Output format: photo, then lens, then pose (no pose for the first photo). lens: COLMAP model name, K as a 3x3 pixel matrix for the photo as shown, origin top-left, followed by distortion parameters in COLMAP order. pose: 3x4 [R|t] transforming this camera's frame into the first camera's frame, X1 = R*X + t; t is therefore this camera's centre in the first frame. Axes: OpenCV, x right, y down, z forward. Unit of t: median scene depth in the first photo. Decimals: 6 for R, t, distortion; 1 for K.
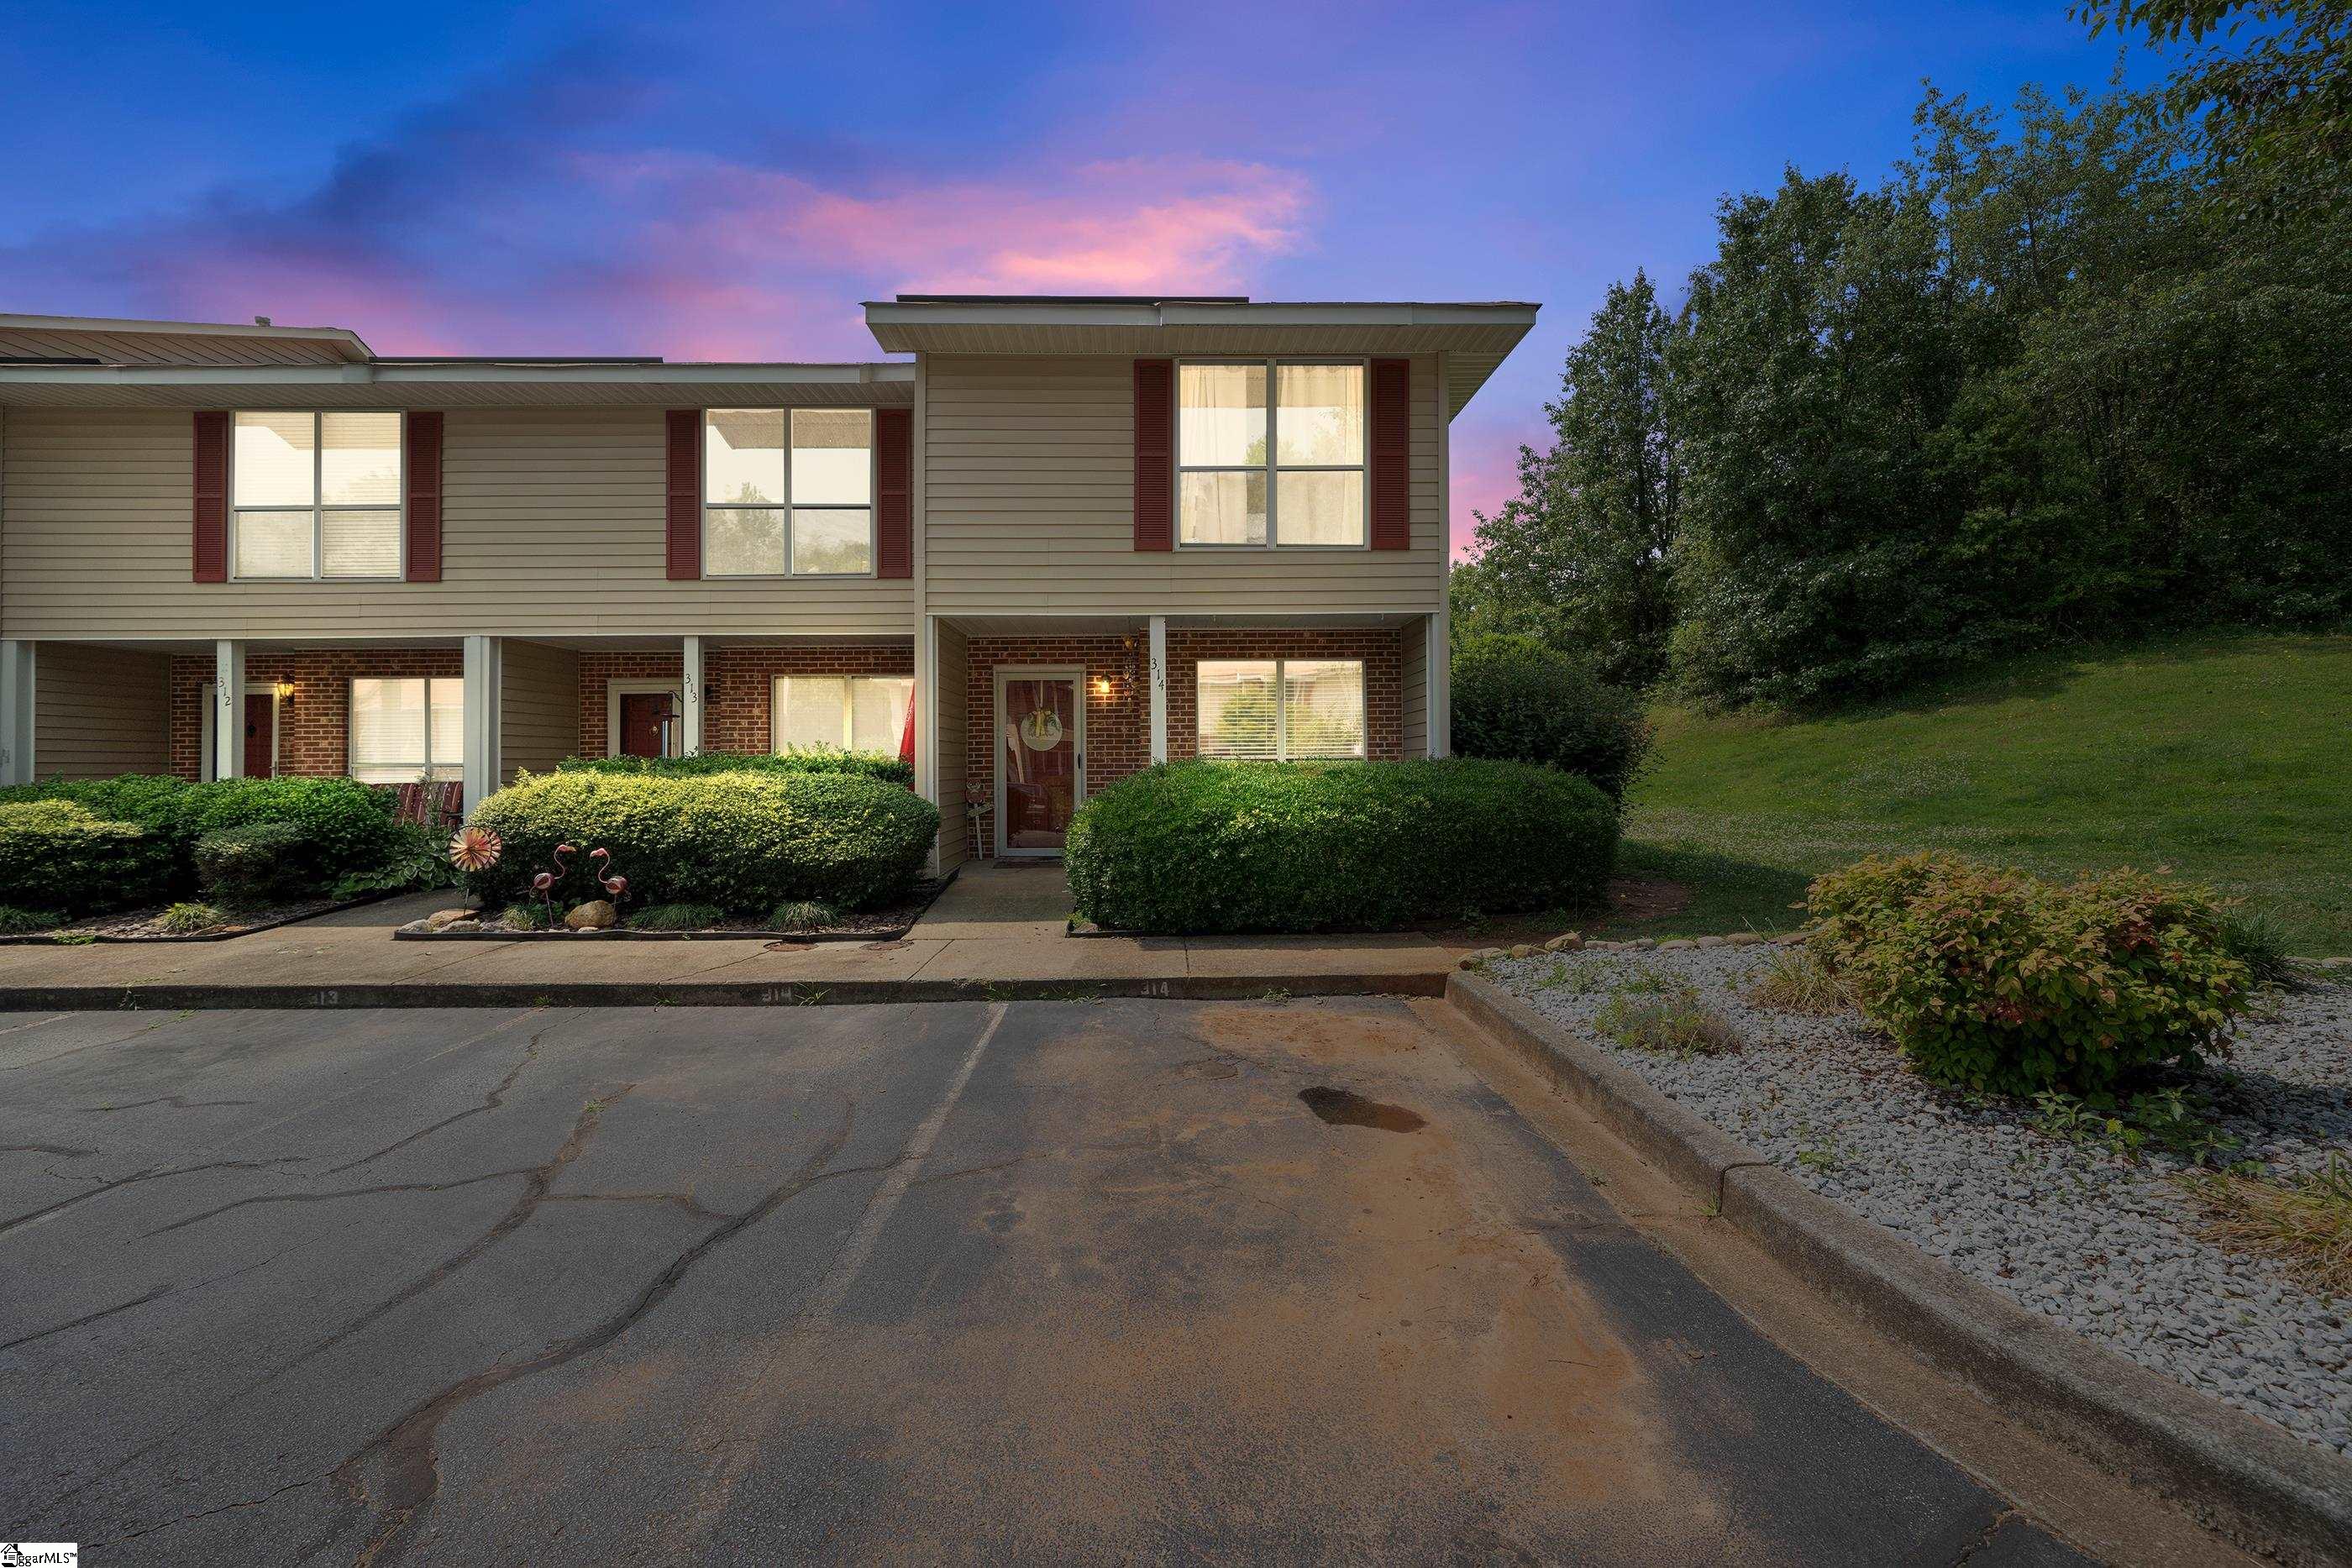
lens RADIAL K [[977.7, 0, 1176.3], [0, 977.7, 754.5], [0, 0, 1]] dist [-0.003430, 0.004312]
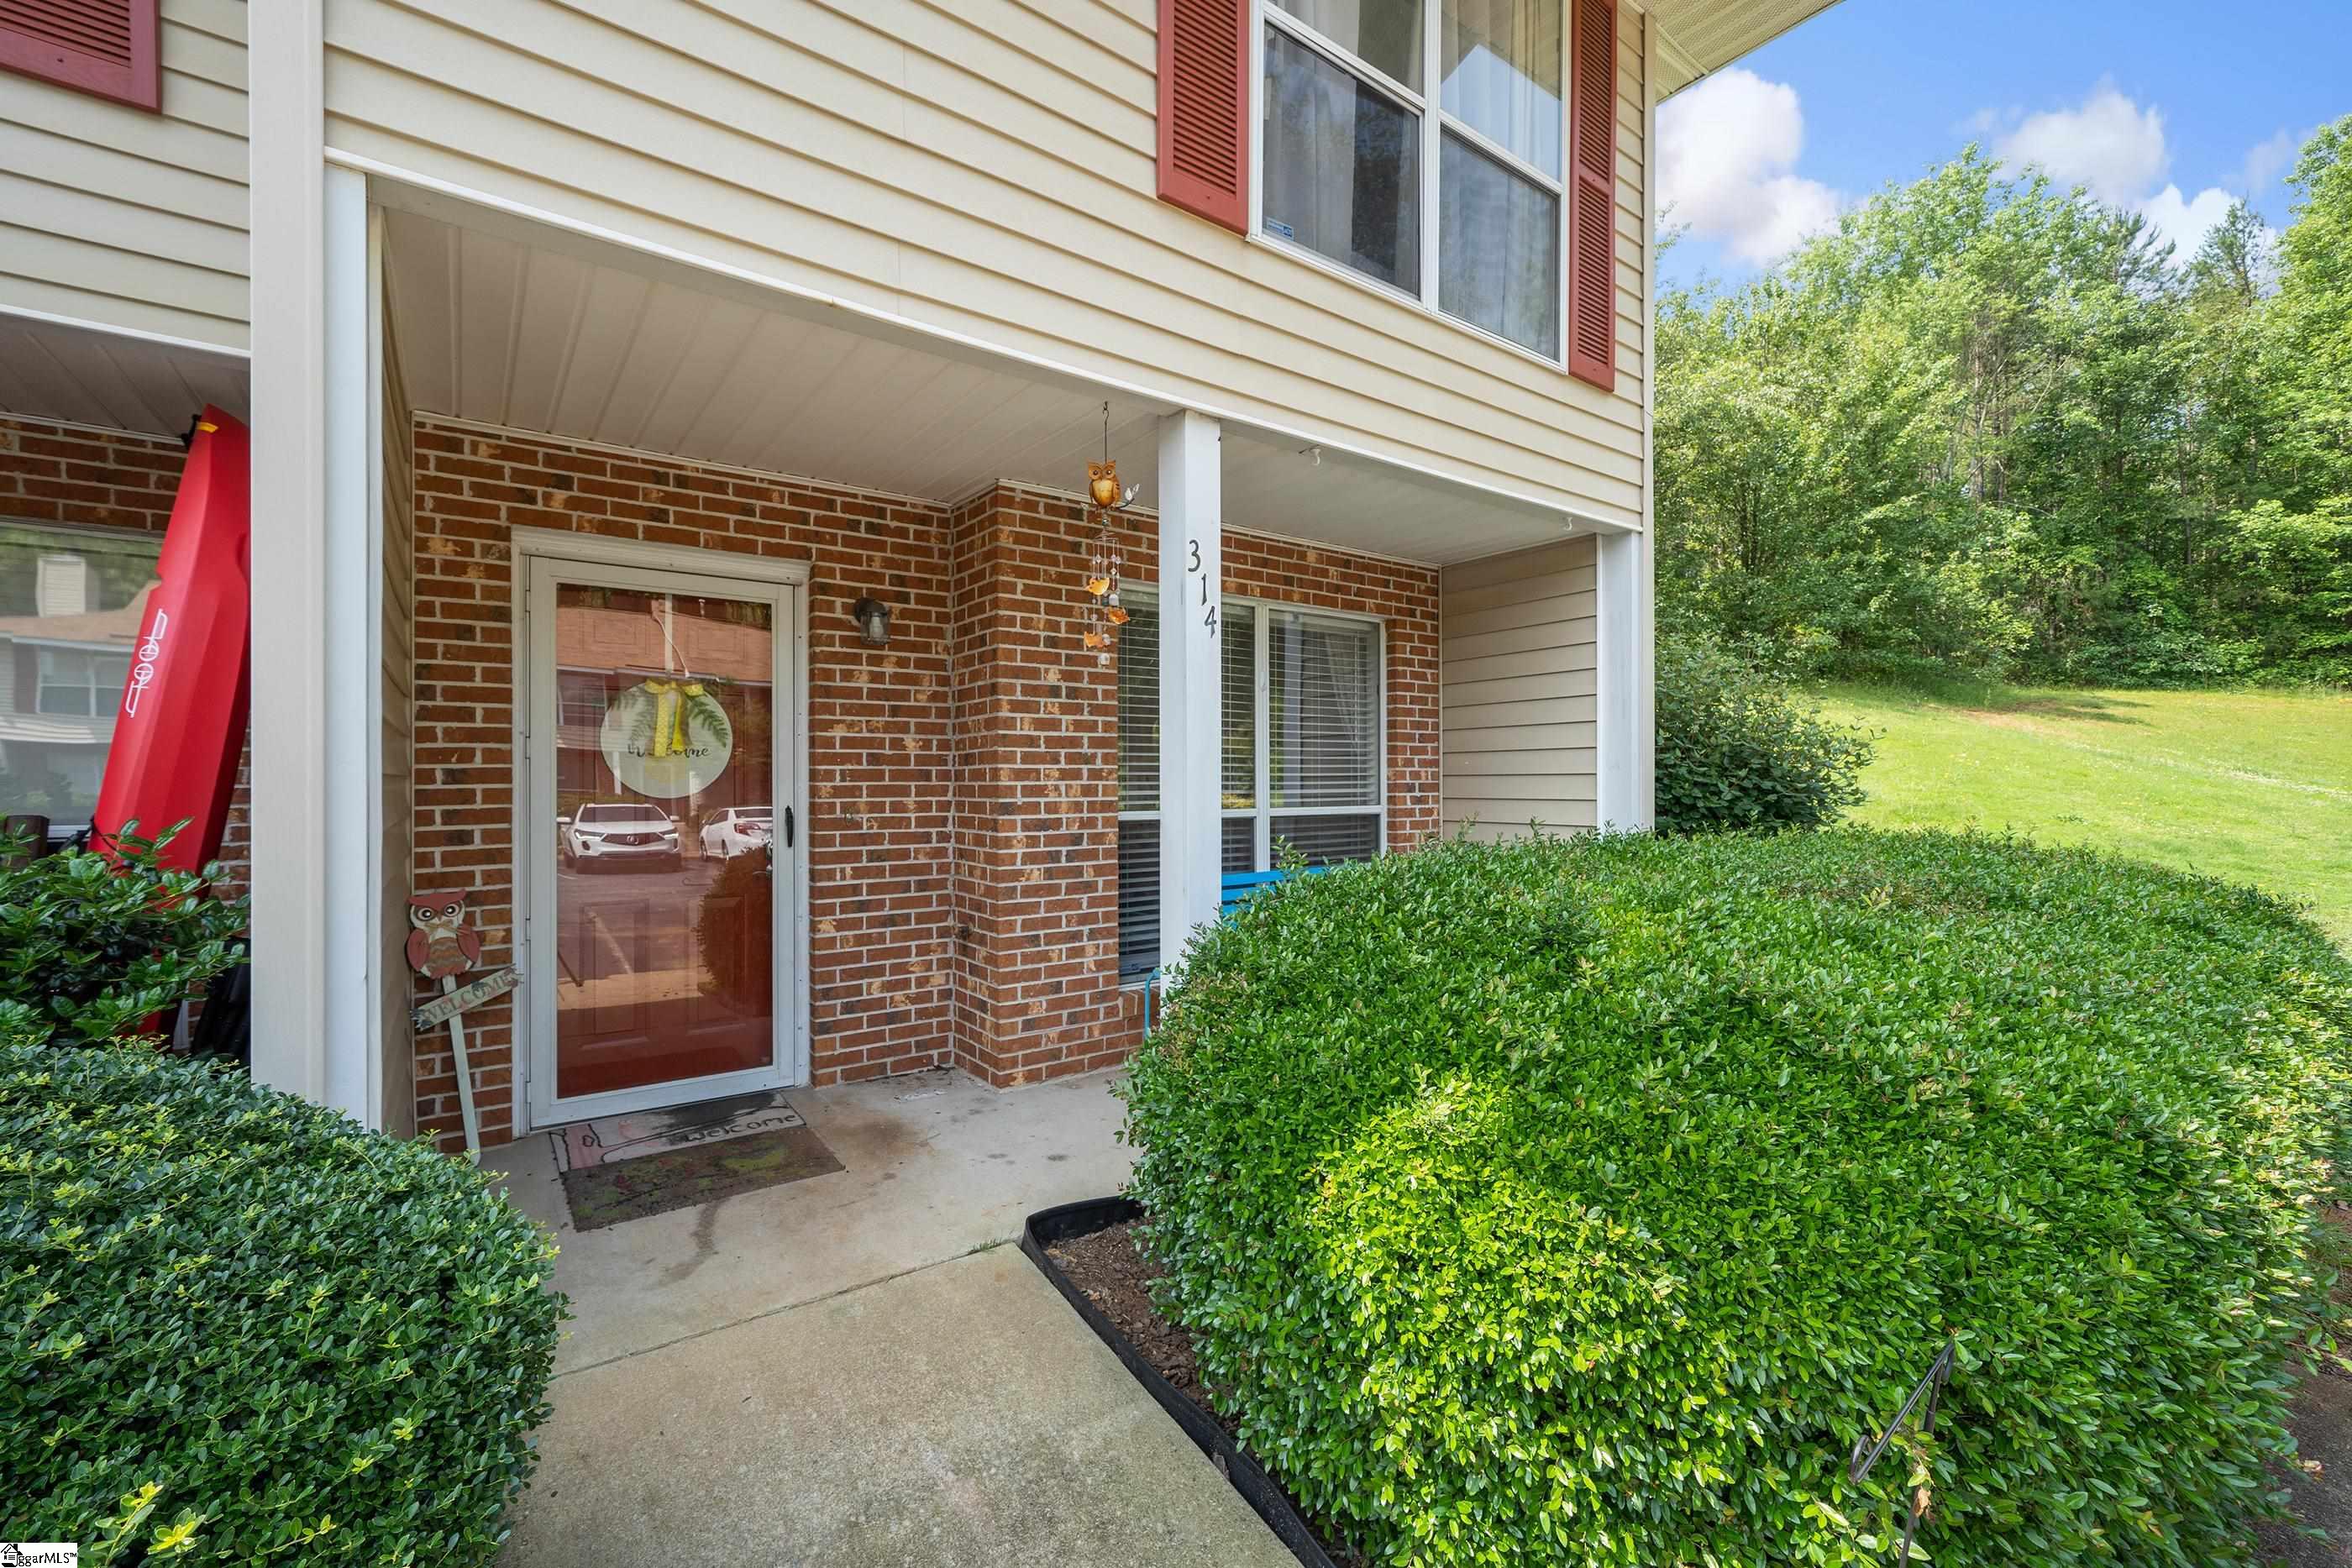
lens RADIAL K [[973.0, 0, 1170.6], [0, 973.0, 776.4], [0, 0, 1]] dist [0.000231, 0.001324]
pose [[0.822737, 0.004521, 0.568405, -0.246773], [-0.009275, 0.999942, 0.005473, -0.019542], [-0.568347, -0.009775, 0.822731, 0.803179]]
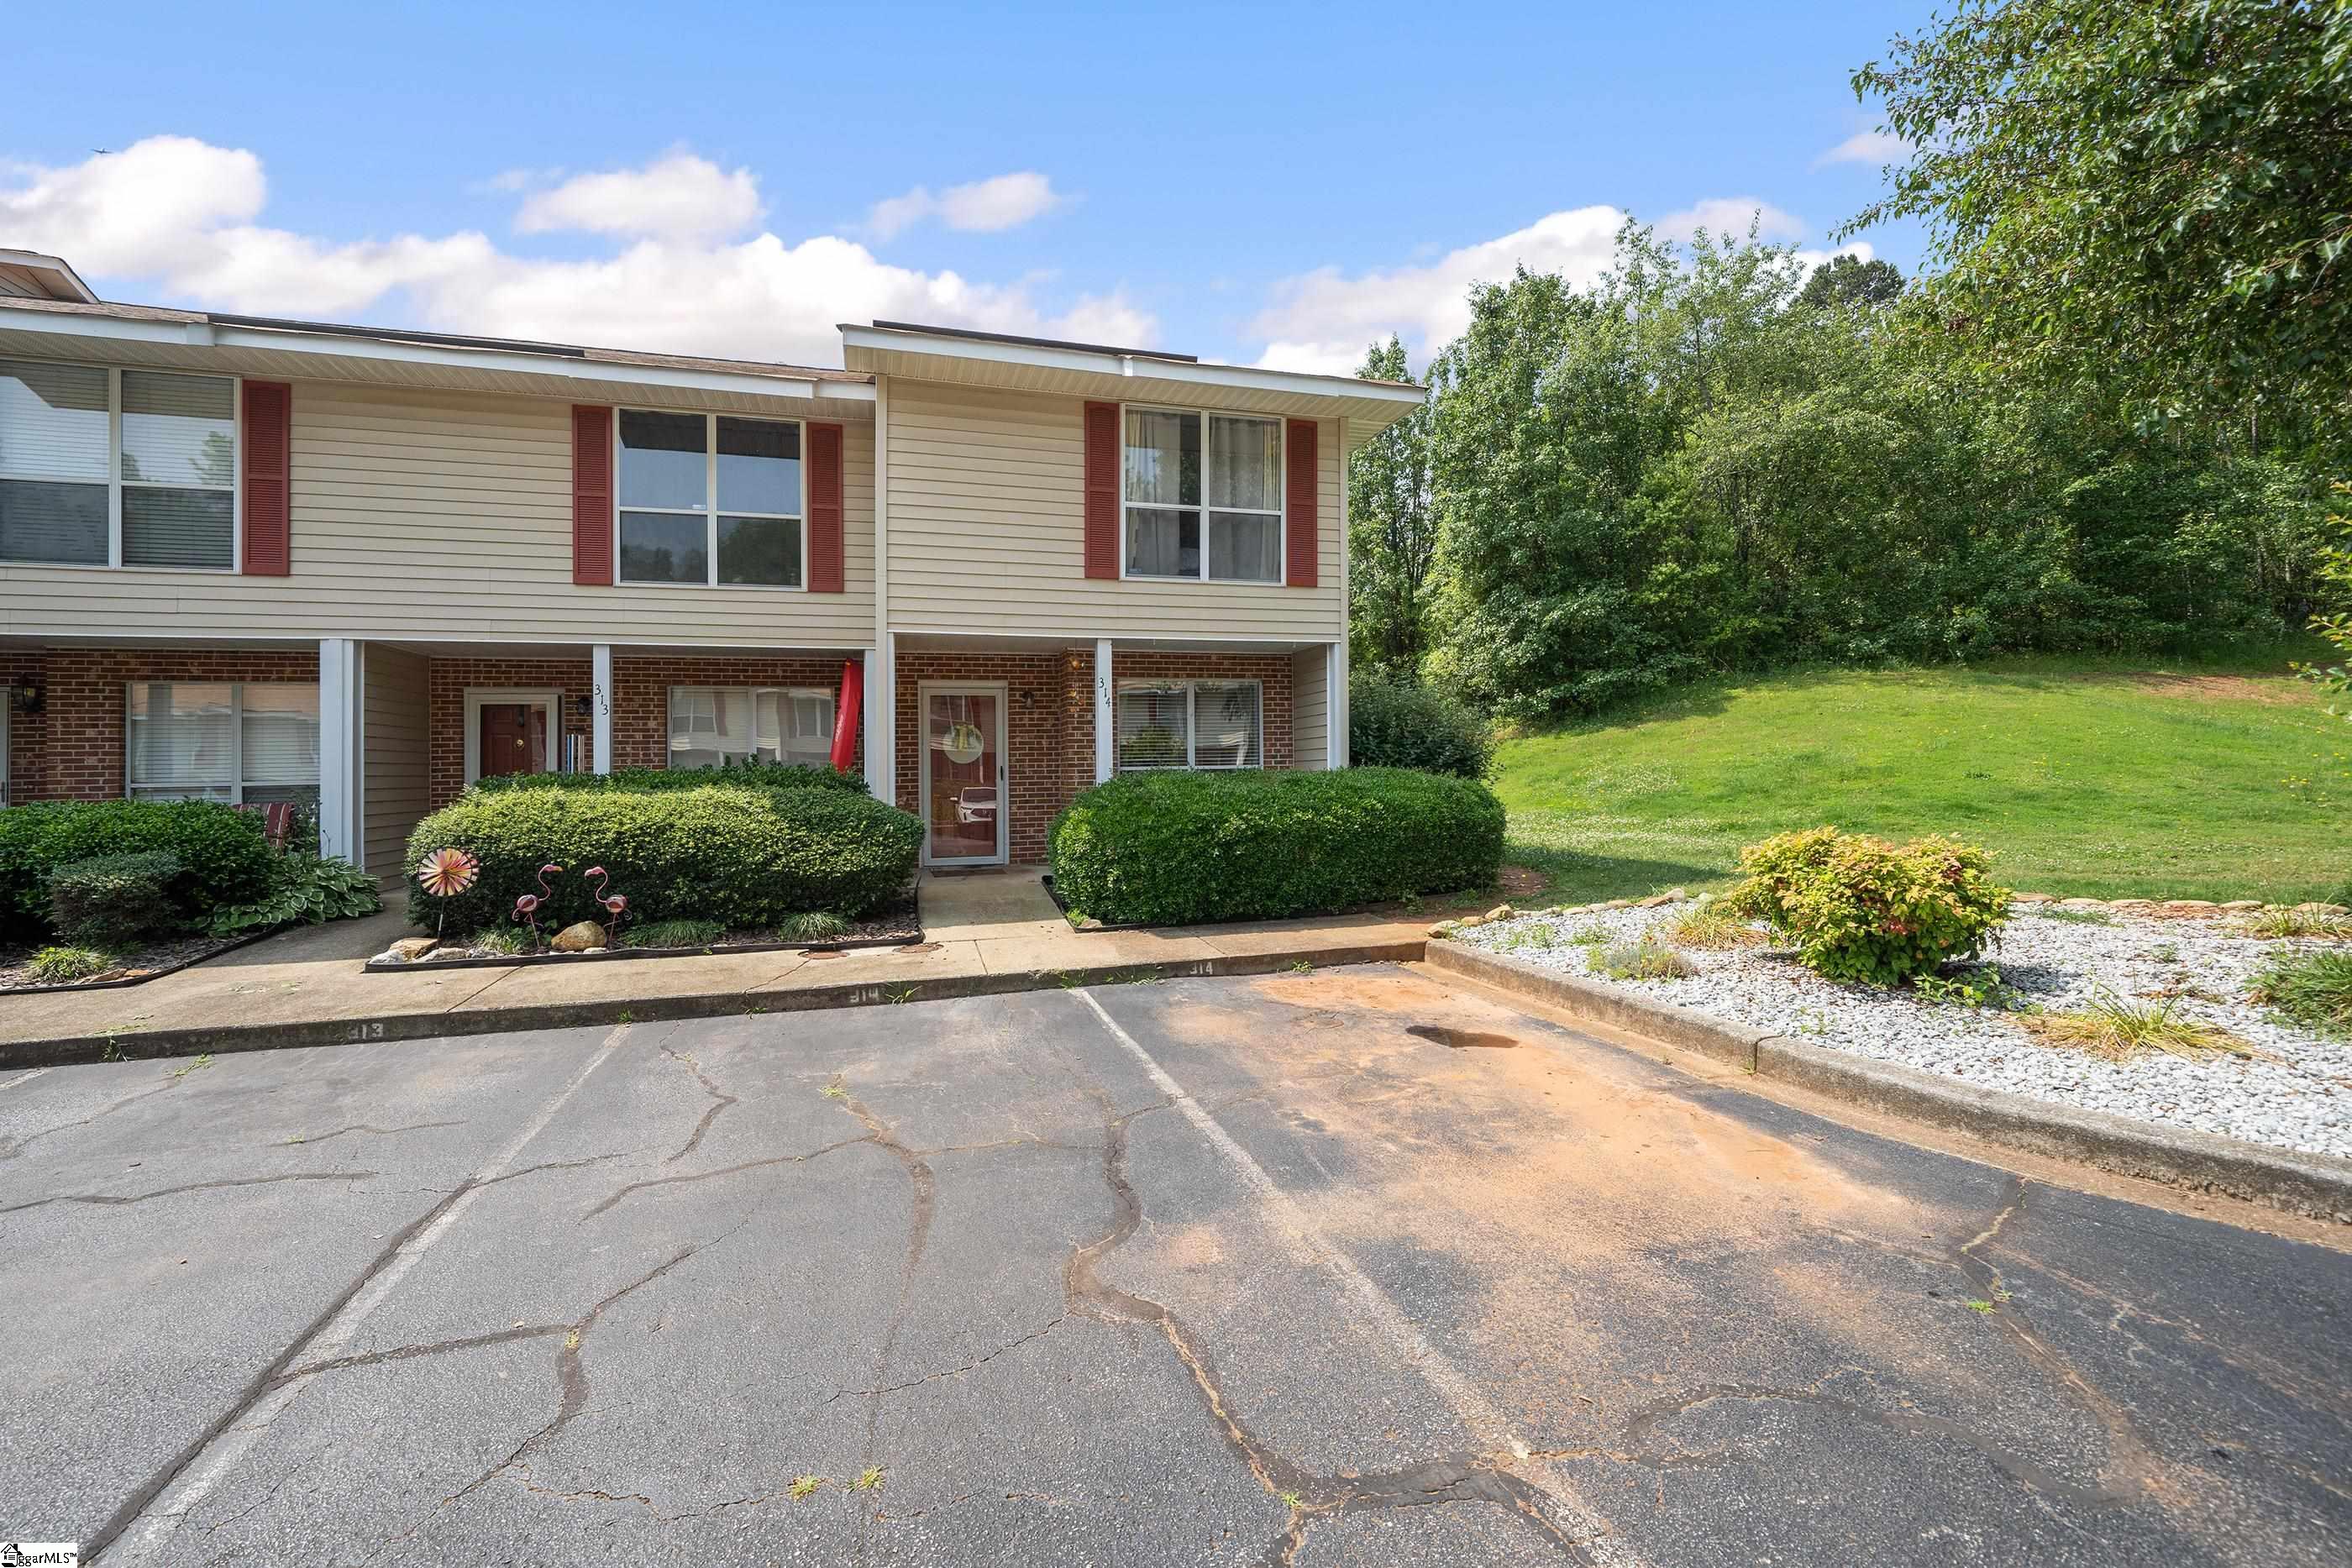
lens RADIAL K [[973.0, 0, 1170.6], [0, 973.0, 776.4], [0, 0, 1]] dist [0.000231, 0.001324]
pose [[0.964617, -0.009877, 0.263469, -0.261322], [0.006952, 0.999903, 0.012030, -0.001226], [-0.263563, -0.009773, 0.964593, -0.072326]]
